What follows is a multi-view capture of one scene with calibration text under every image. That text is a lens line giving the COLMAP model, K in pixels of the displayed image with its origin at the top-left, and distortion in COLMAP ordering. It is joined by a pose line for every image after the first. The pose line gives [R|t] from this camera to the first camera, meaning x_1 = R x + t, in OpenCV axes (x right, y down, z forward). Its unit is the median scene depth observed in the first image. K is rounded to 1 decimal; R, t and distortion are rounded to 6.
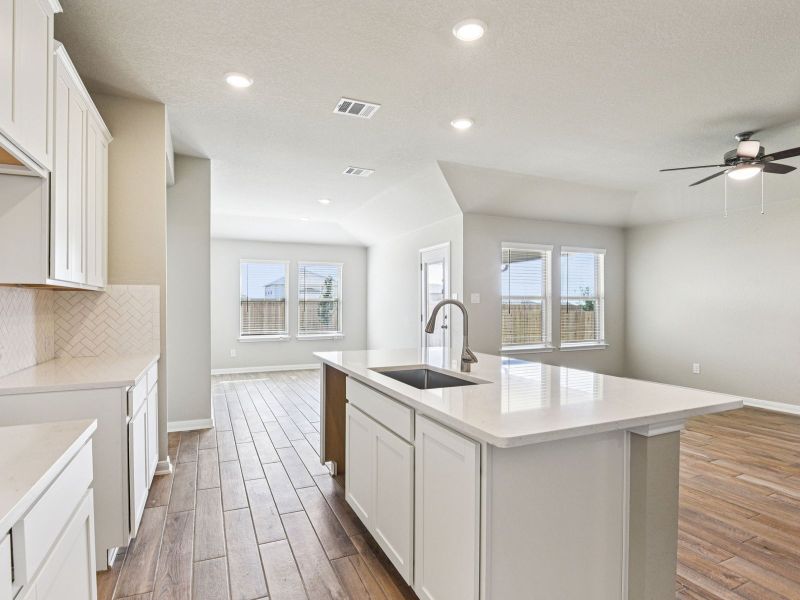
lens RADIAL K [[439.1, 0, 395.1], [0, 439.1, 295.2], [0, 0, 1]] dist [-0.006217, -0.013247]
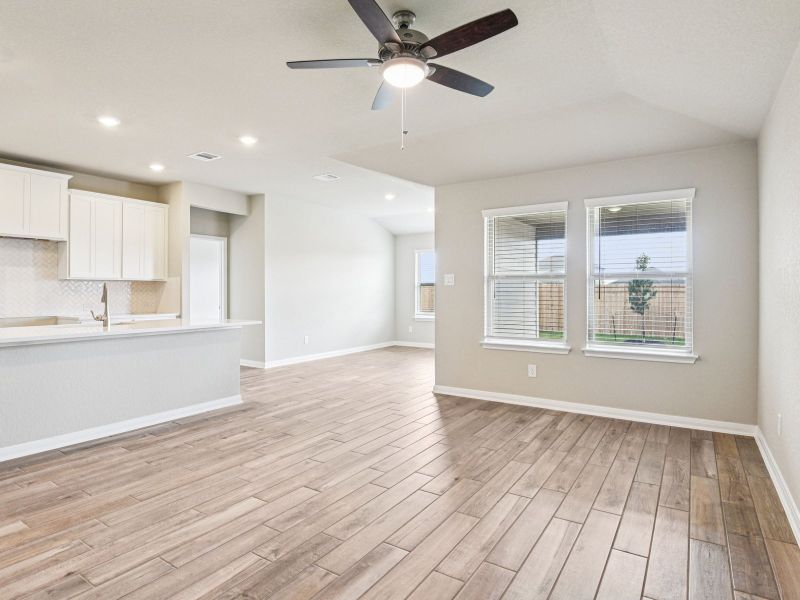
lens RADIAL K [[447.3, 0, 393.2], [0, 447.3, 291.2], [0, 0, 1]] dist [-0.000404, -0.014653]
pose [[0.530495, 0.001382, -0.847687, 1.577028], [0.018137, 0.999751, 0.012981, 0.028048], [0.847494, -0.022261, 0.530338, 0.760860]]
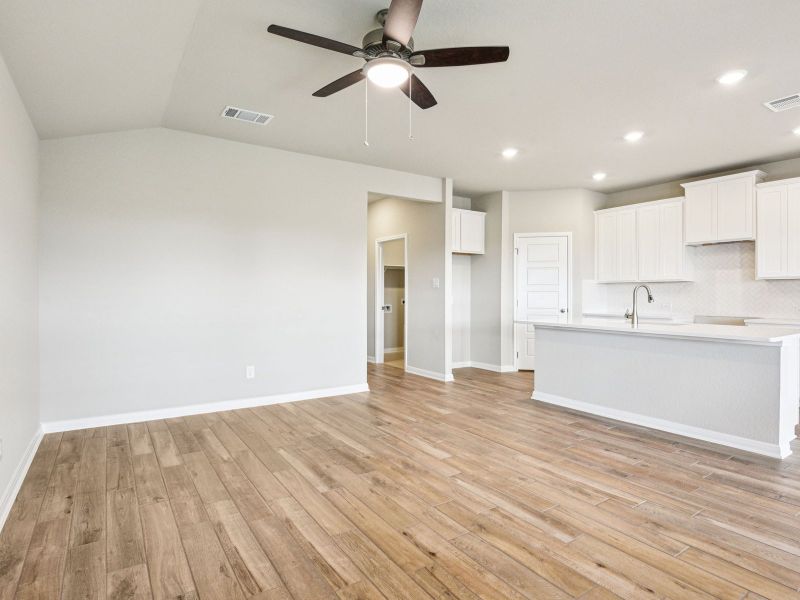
lens RADIAL K [[439.1, 0, 395.1], [0, 439.1, 295.2], [0, 0, 1]] dist [-0.006217, -0.013247]
pose [[-0.986487, 0.002417, -0.163820, 1.048501], [0.005222, 0.999847, -0.016692, 0.057831], [0.163754, -0.017322, -0.986349, 1.931916]]
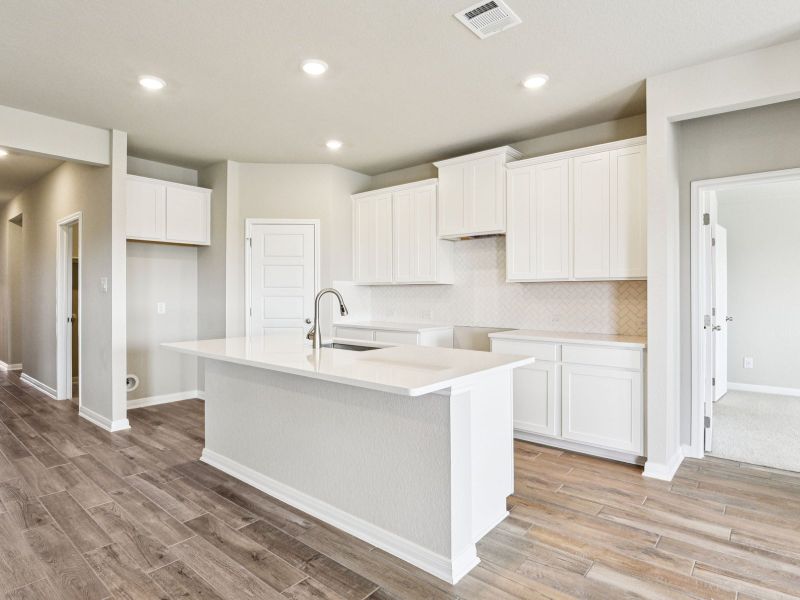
lens RADIAL K [[447.3, 0, 393.2], [0, 447.3, 291.2], [0, 0, 1]] dist [-0.000404, -0.014653]
pose [[-0.901747, 0.001636, -0.432260, 0.368932], [0.012300, 0.999685, -0.021876, 0.032577], [0.432088, -0.025044, -0.901483, 1.629355]]
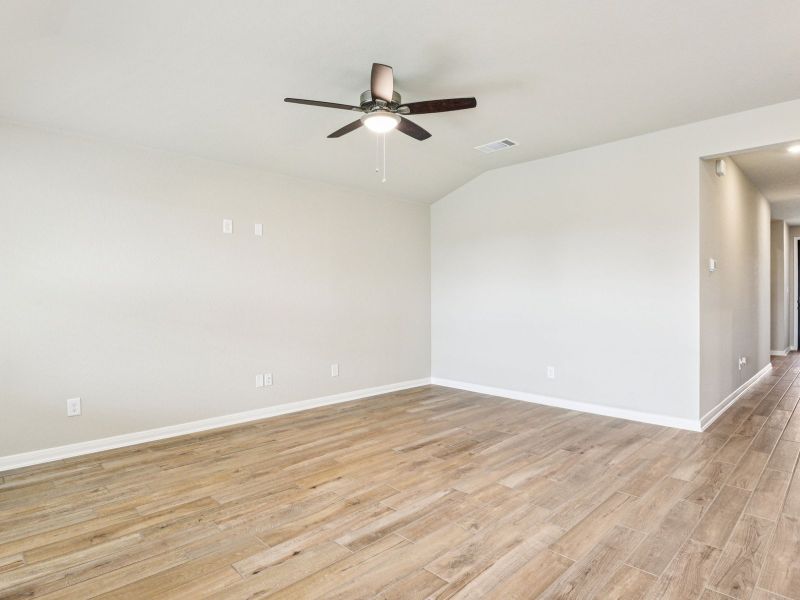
lens RADIAL K [[453.8, 0, 397.1], [0, 453.8, 298.4], [0, 0, 1]] dist [-0.005428, -0.014117]
pose [[-0.353264, 0.000655, 0.935523, 0.016343], [-0.017532, 0.999820, -0.007320, 0.048926], [-0.935359, -0.018988, -0.353189, 1.492624]]
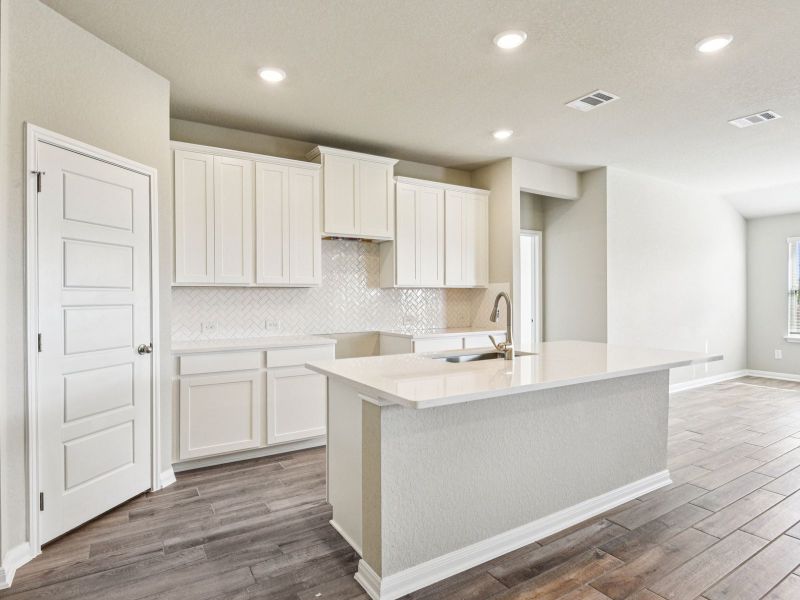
lens RADIAL K [[453.8, 0, 397.1], [0, 453.8, 298.4], [0, 0, 1]] dist [-0.005428, -0.014117]
pose [[0.130541, 0.004500, -0.991433, 0.892533], [0.025943, 0.999632, 0.007954, 0.005962], [0.991103, -0.026759, 0.130376, 0.440303]]
